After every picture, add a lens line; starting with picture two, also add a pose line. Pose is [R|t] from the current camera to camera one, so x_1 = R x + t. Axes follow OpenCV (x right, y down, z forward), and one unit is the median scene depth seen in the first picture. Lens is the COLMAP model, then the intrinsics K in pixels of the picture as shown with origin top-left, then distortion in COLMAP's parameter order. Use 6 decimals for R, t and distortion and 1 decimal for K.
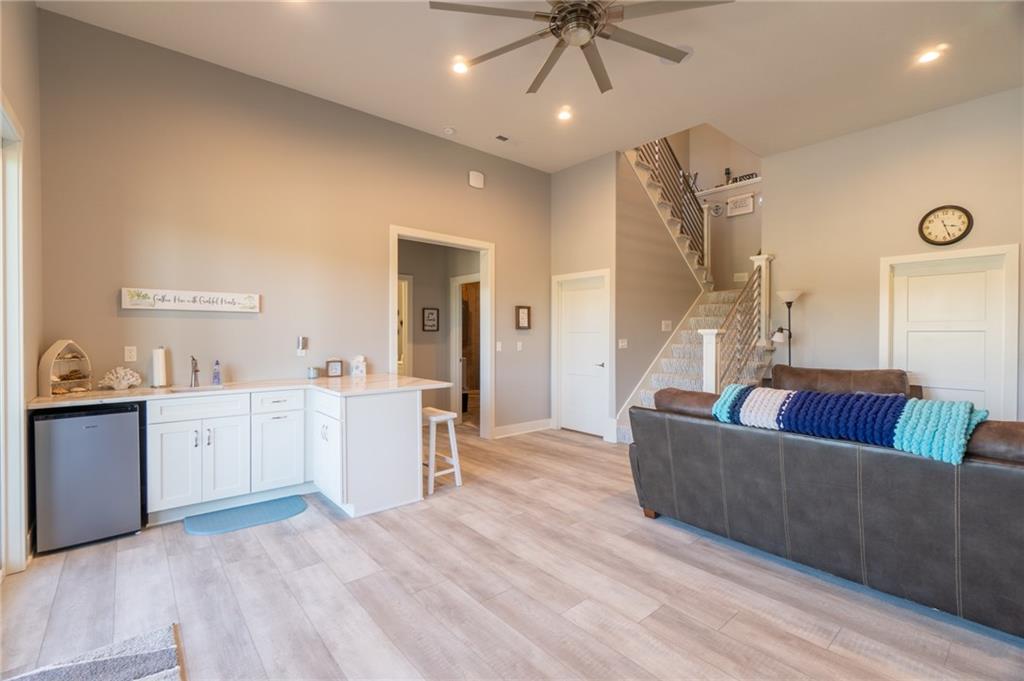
lens RADIAL K [[443.4, 0, 510.3], [0, 443.4, 338.0], [0, 0, 1]] dist [-0.002652, -0.000116]
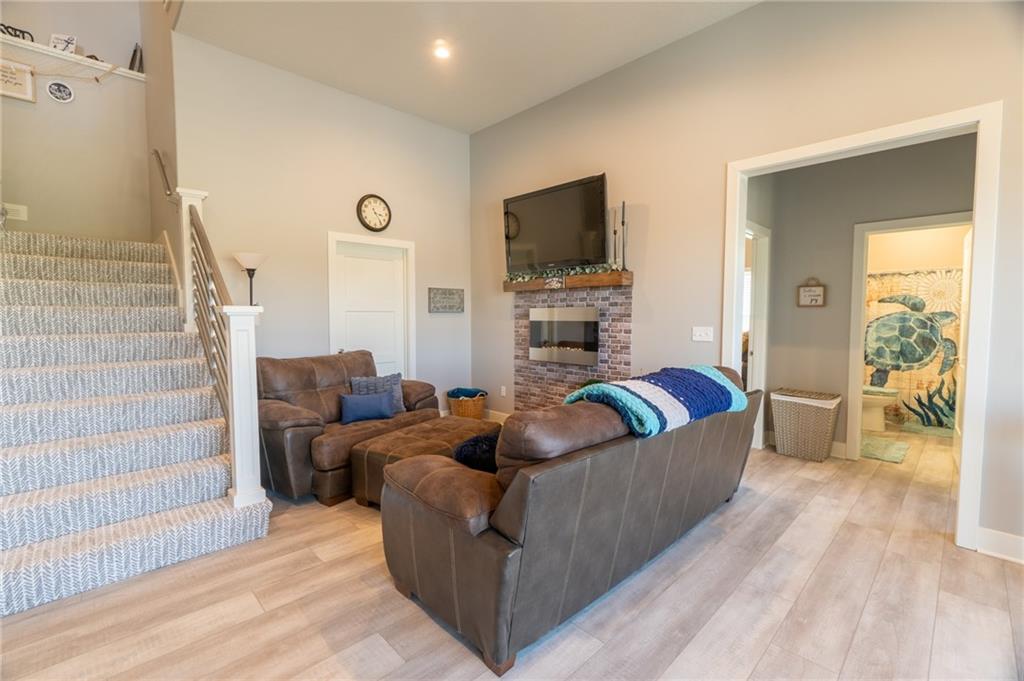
lens RADIAL K [[443.4, 0, 510.3], [0, 443.4, 337.5], [0, 0, 1]] dist [-0.002652, -0.000116]
pose [[-0.050813, -0.053983, 0.997248, -0.202724], [0.006637, 0.998498, 0.054389, -0.012621], [-0.998686, 0.009382, -0.050379, 1.149634]]
